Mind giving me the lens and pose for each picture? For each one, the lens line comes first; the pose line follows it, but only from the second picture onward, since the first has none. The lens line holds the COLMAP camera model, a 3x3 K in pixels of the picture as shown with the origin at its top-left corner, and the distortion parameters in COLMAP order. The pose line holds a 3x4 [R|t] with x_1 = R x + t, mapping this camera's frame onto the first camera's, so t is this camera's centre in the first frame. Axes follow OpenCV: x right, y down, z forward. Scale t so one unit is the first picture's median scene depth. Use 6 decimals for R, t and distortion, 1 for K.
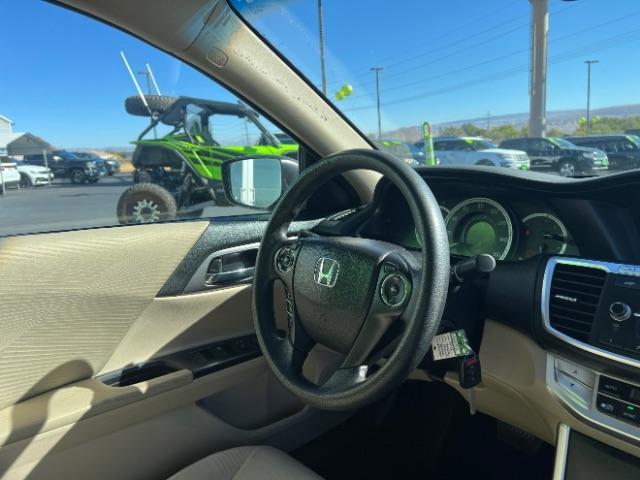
lens RADIAL K [[481.7, 0, 320.0], [0, 481.7, 240.0], [0, 0, 1]] dist [0.064165, -0.070756]
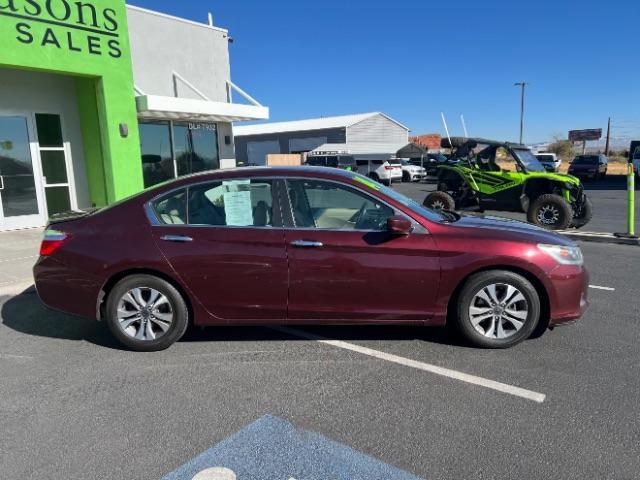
lens RADIAL K [[481.7, 0, 320.0], [0, 481.7, 240.0], [0, 0, 1]] dist [0.064165, -0.070756]
pose [[0.731506, 0.150775, -0.664955, 0.149655], [-0.145165, 0.987324, 0.064176, 0.000100], [0.666202, 0.049583, 0.744121, -0.158035]]
